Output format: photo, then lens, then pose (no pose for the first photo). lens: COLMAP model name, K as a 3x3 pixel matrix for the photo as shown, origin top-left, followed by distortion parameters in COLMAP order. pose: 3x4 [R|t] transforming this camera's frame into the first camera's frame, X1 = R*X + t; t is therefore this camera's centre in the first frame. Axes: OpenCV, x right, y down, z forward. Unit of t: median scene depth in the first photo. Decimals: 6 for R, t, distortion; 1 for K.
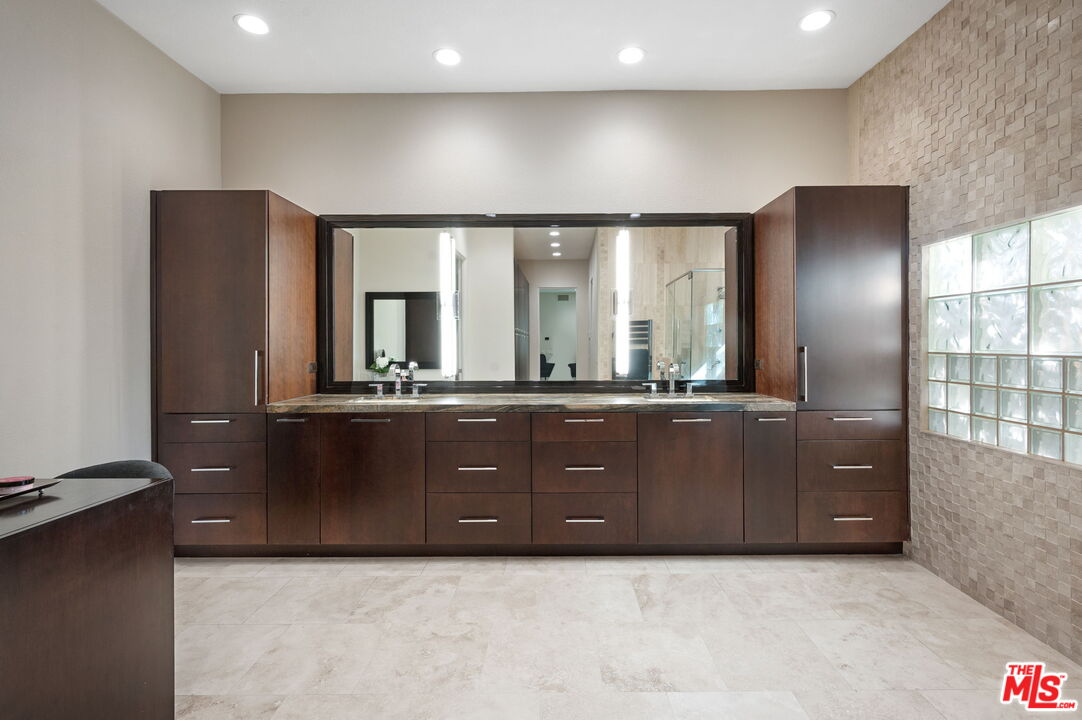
lens RADIAL K [[496.1, 0, 537.9], [0, 496.1, 344.8], [0, 0, 1]] dist [0.000151, 0.000065]
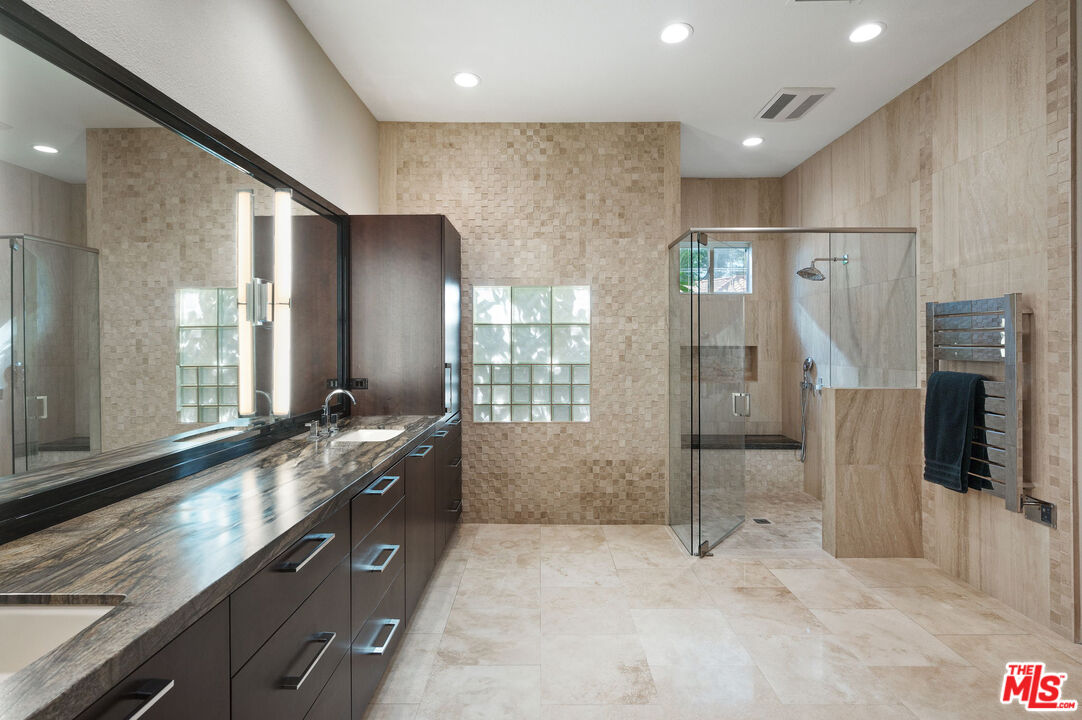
lens RADIAL K [[511.7, 0, 538.4], [0, 511.7, 346.5], [0, 0, 1]] dist [-0.000181, -0.000278]
pose [[-0.025290, 0.001982, 0.999678, -0.670005], [0.009059, 0.999957, -0.001754, -0.031214], [-0.999639, 0.009011, -0.025307, 0.926030]]
